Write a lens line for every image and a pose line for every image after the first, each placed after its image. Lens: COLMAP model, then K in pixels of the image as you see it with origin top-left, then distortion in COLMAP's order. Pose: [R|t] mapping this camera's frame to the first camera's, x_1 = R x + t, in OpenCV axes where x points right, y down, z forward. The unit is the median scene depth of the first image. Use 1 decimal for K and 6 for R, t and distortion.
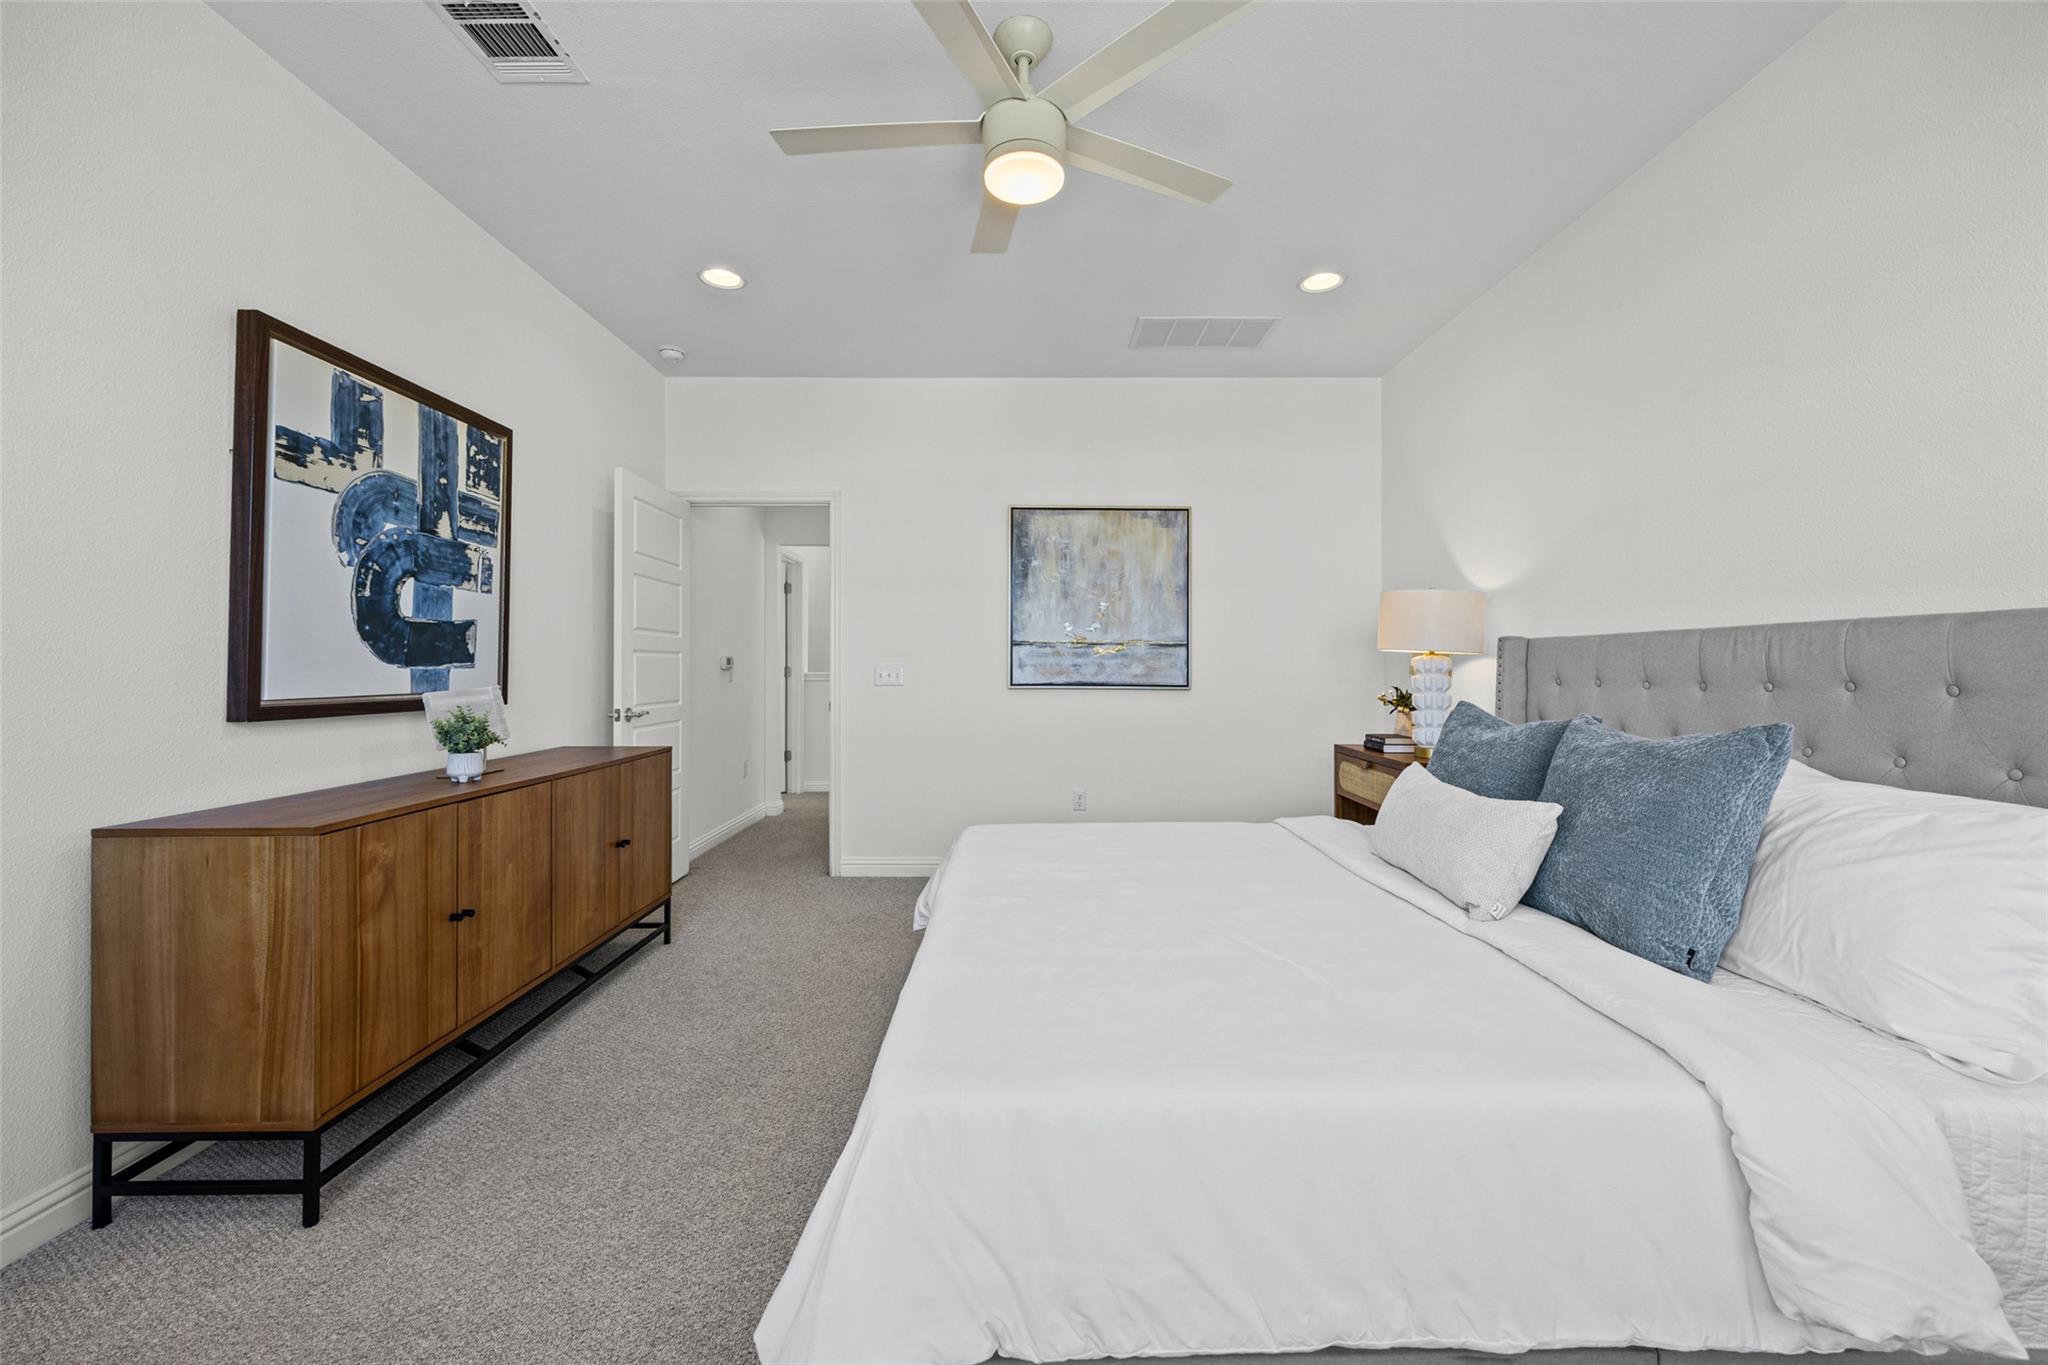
lens RADIAL K [[799.7, 0, 1022.8], [0, 799.7, 666.3], [0, 0, 1]] dist [0.004116, 0.000021]
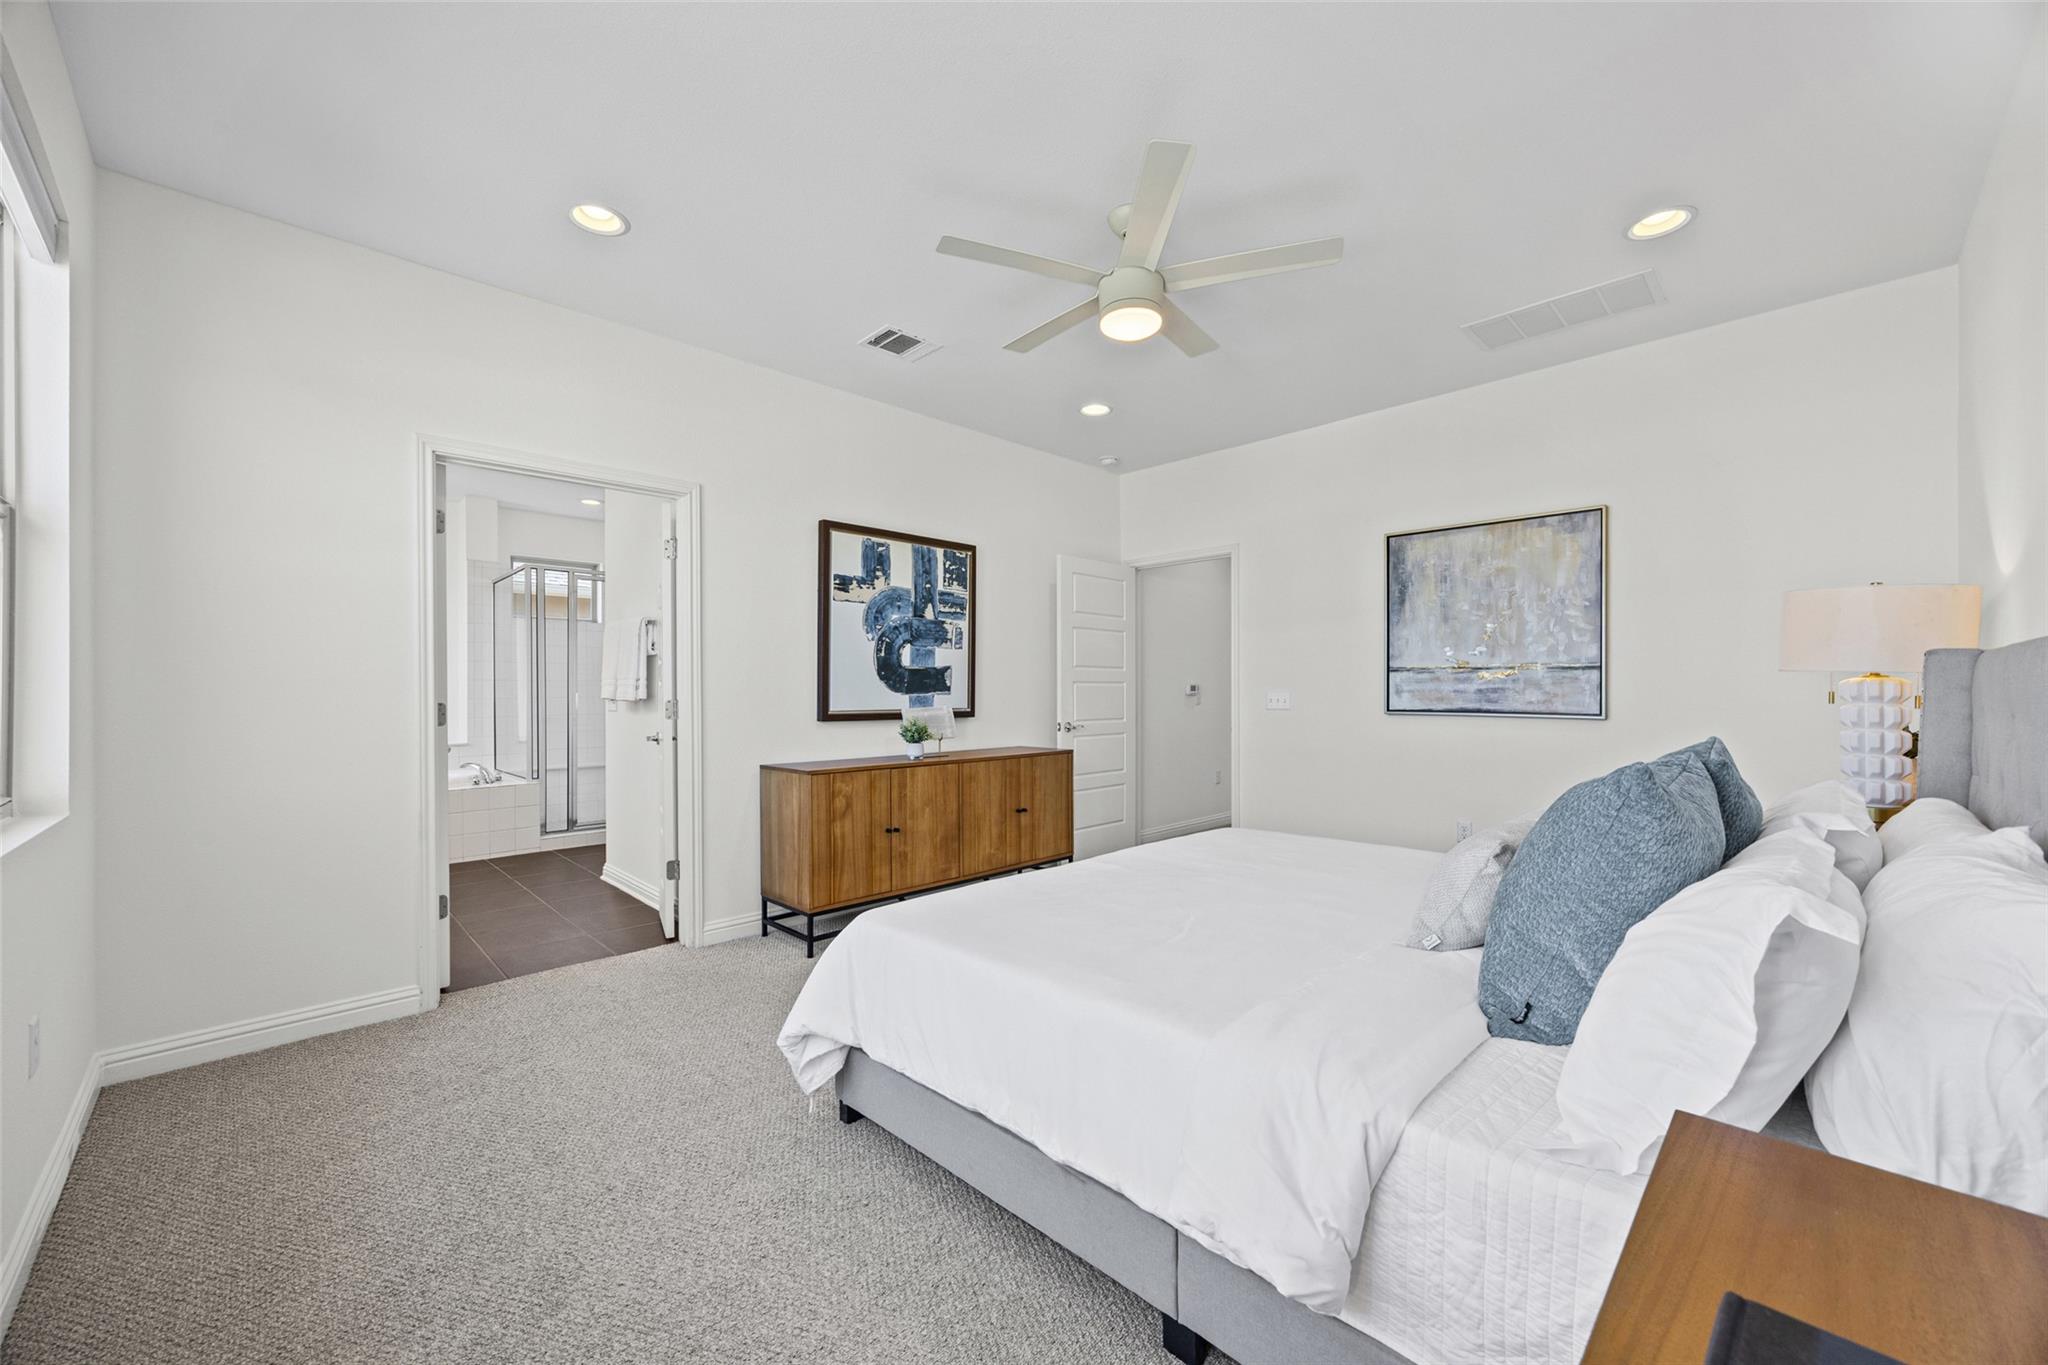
lens RADIAL K [[799.7, 0, 1084.1], [0, 799.7, 705.0], [0, 0, 1]] dist [0.004116, 0.000021]
pose [[0.720812, 0.010090, -0.693058, 0.711824], [0.003144, 0.999836, 0.017827, -0.005470], [0.693124, -0.015029, 0.720662, -0.007647]]
